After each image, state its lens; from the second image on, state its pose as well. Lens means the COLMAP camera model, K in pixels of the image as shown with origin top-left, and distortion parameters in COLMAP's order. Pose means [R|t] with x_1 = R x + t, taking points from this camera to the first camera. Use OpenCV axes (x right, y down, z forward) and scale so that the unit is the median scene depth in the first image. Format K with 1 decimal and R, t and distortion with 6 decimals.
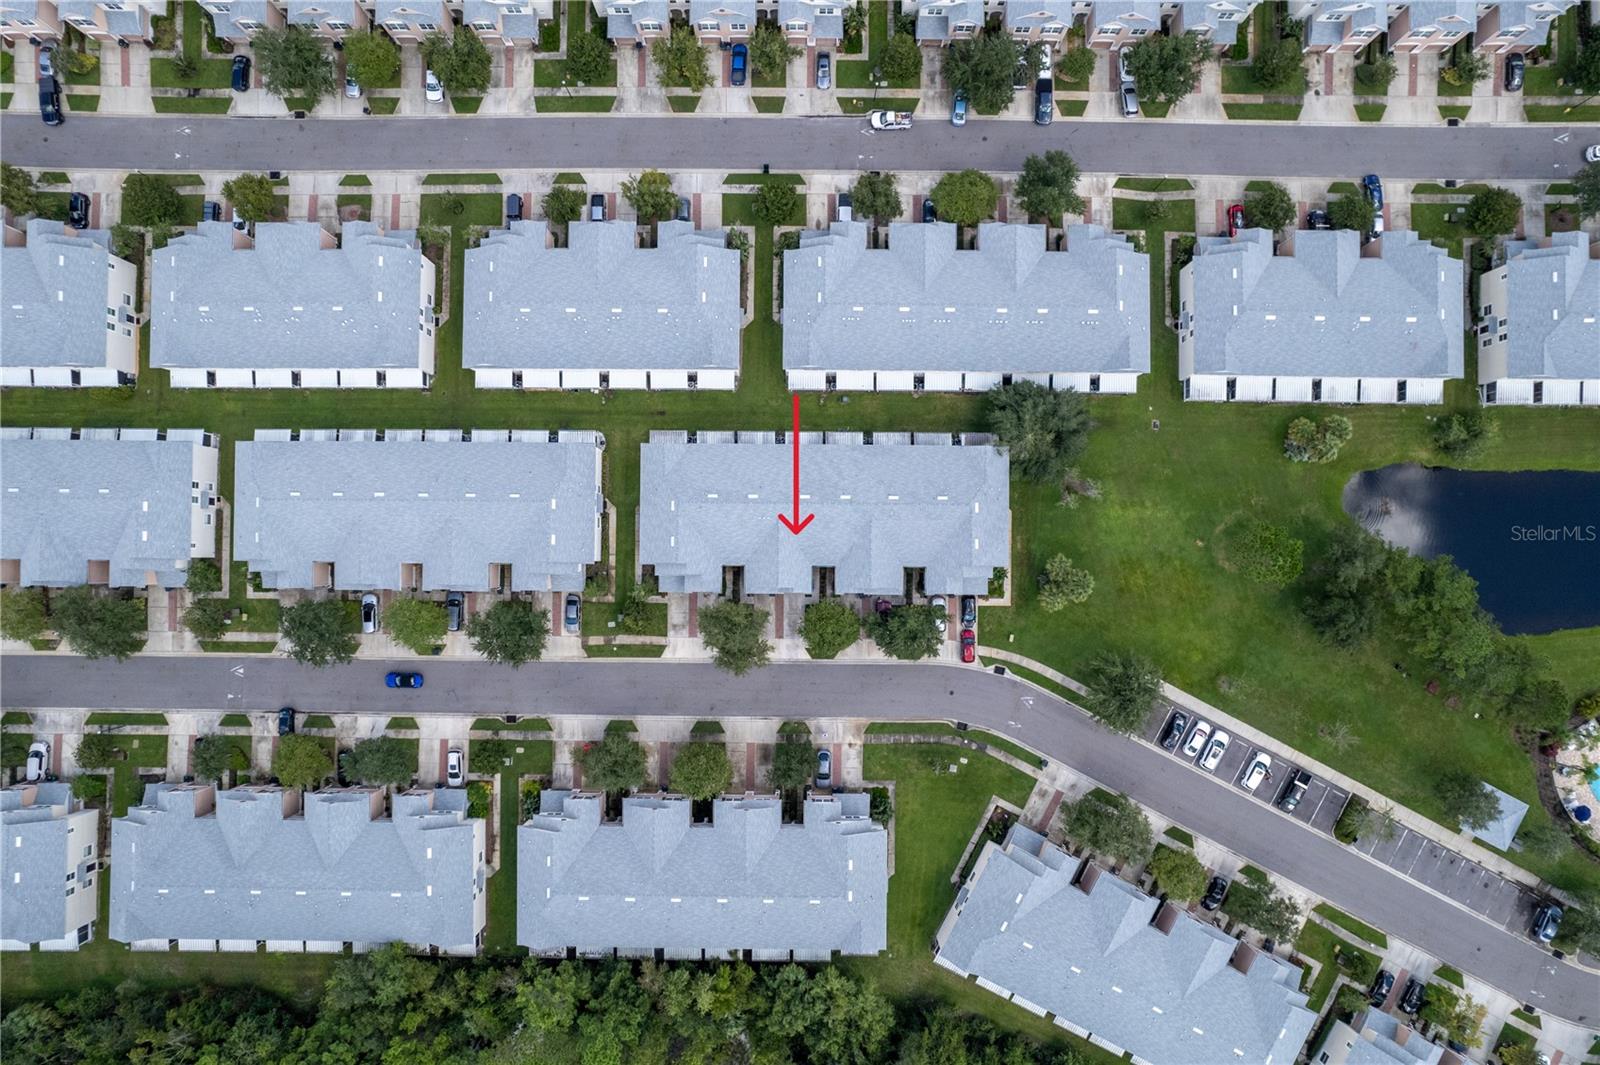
lens RADIAL K [[1051.3, 0, 806.2], [0, 1051.3, 457.0], [0, 0, 1]] dist [-0.103636, 0.096704]
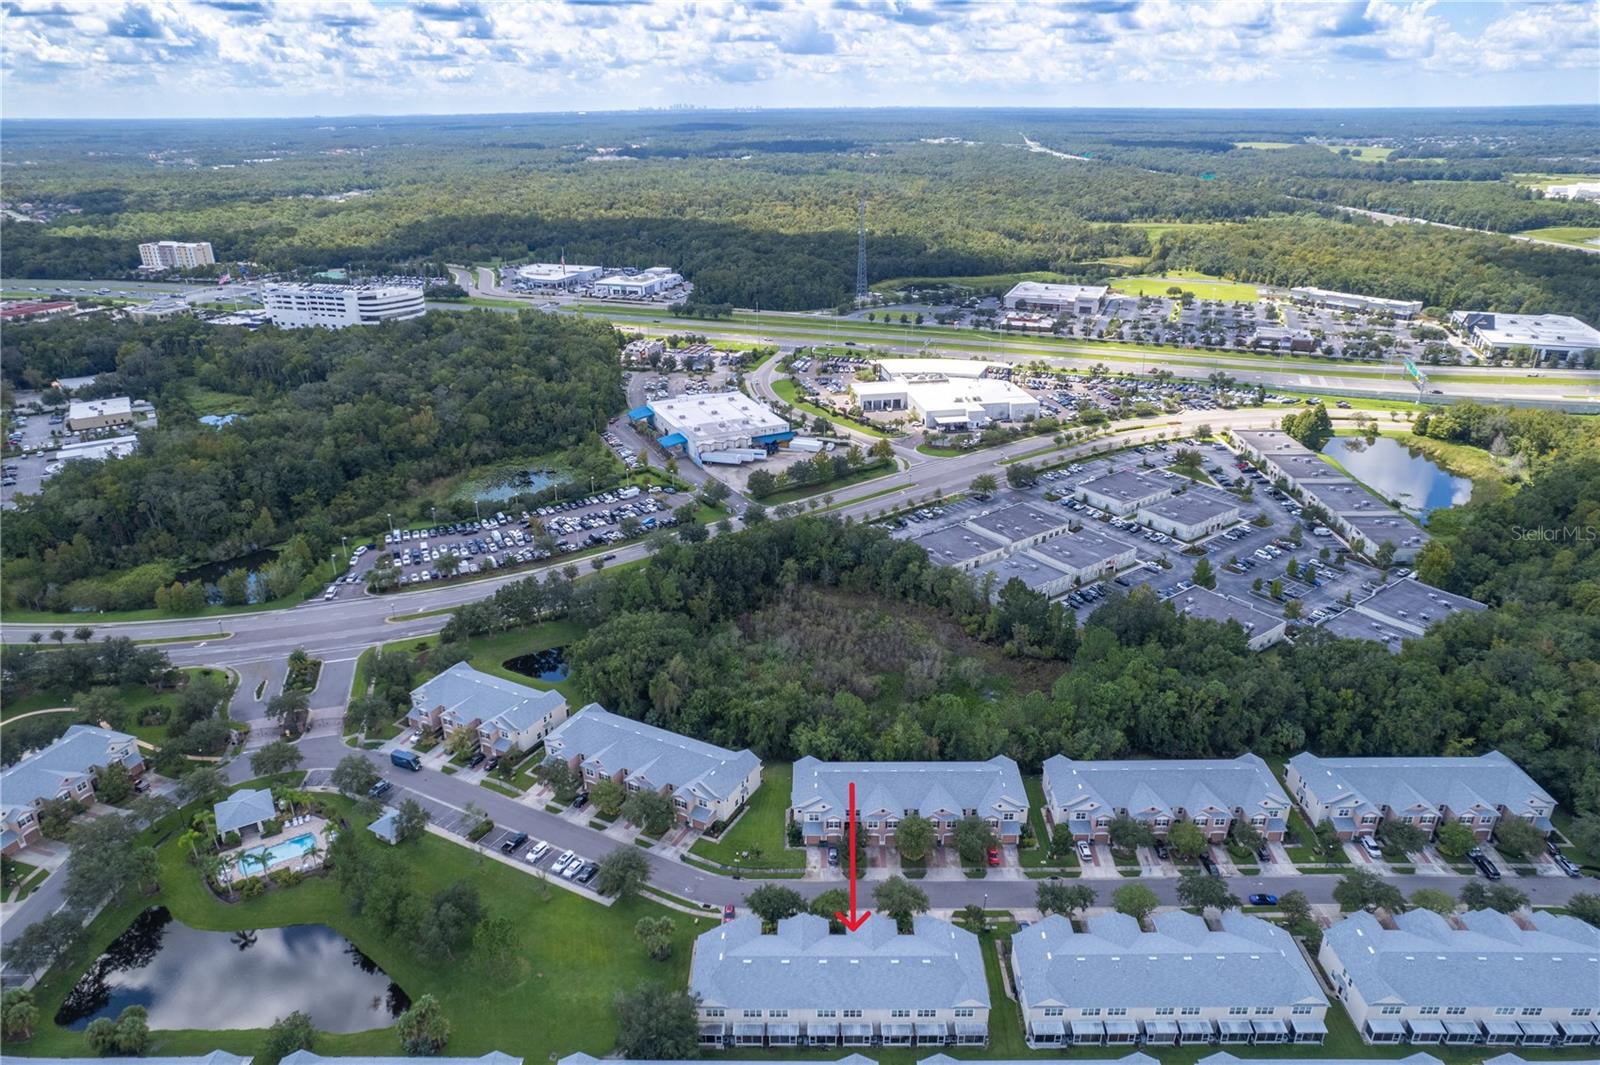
lens RADIAL K [[1024.8, 0, 807.3], [0, 1024.8, 543.1], [0, 0, 1]] dist [-0.083360, 0.072609]
pose [[-0.999986, 0.005320, -0.000679, 0.051429], [-0.002547, -0.359781, 0.933033, -0.871820], [0.004719, 0.933022, 0.359789, 0.075462]]
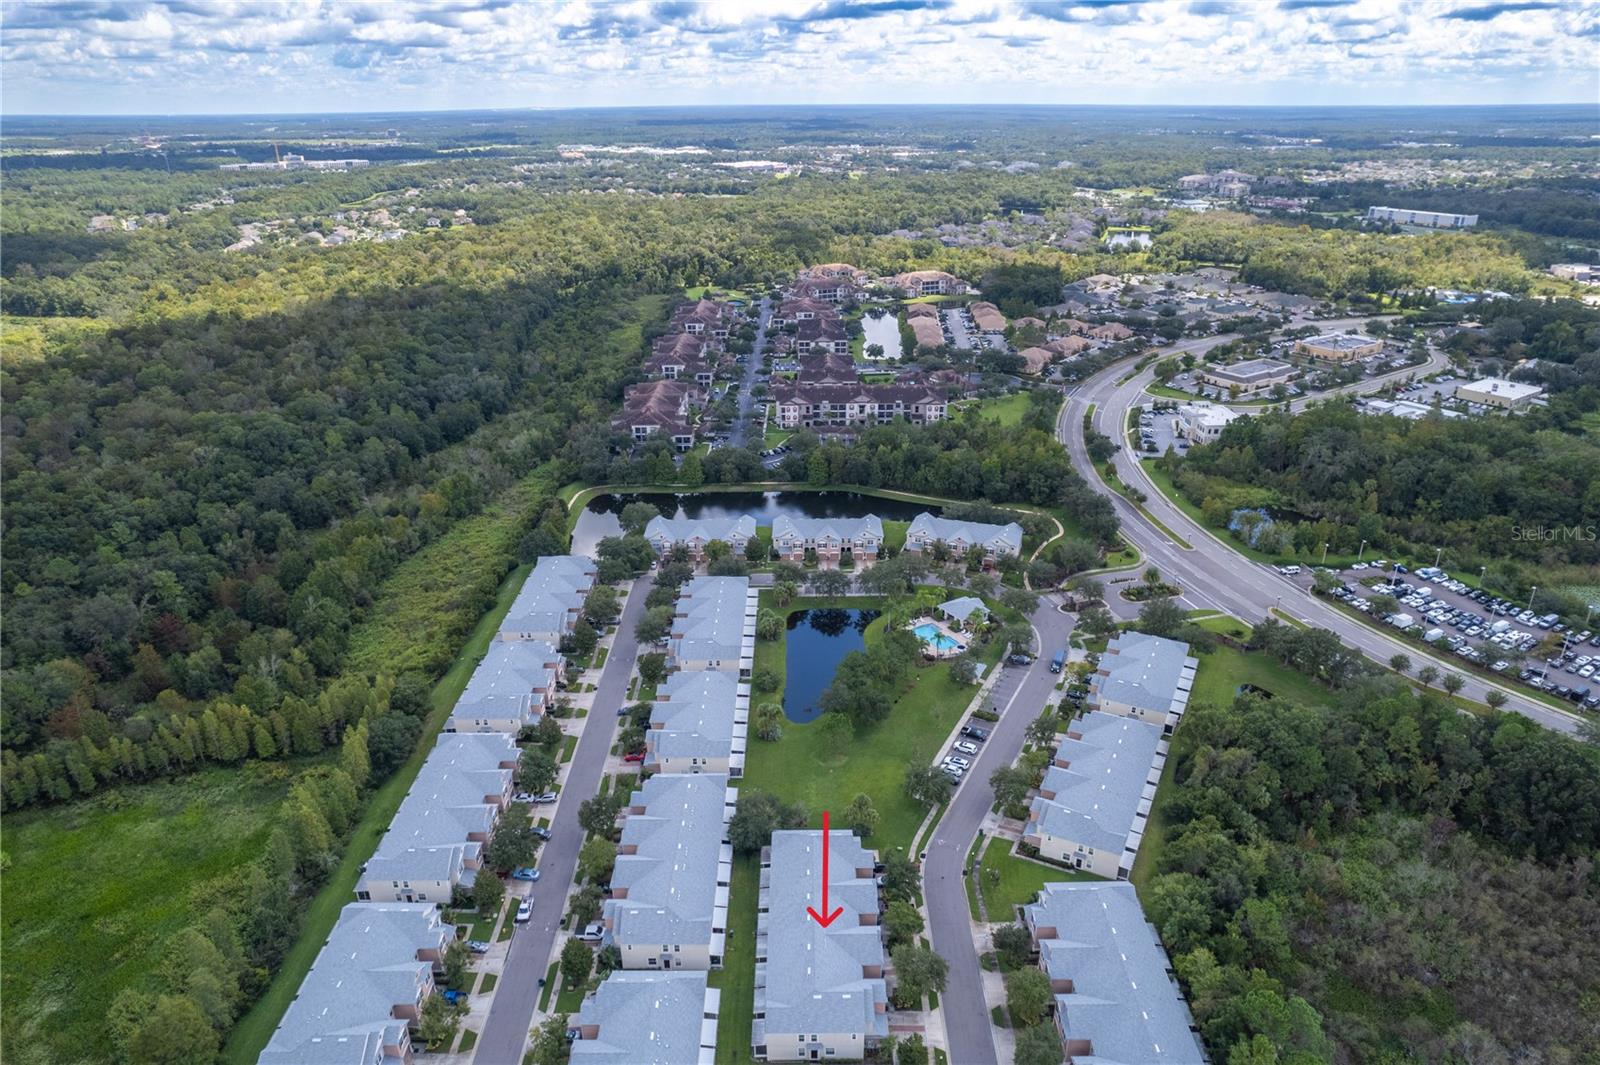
lens RADIAL K [[1024.8, 0, 807.3], [0, 1024.8, 543.1], [0, 0, 1]] dist [-0.083360, 0.072609]
pose [[-0.015289, -0.406474, 0.913534, -0.938563], [0.999202, 0.027496, 0.028958, -0.011068], [-0.036889, 0.913248, 0.405729, 0.028350]]
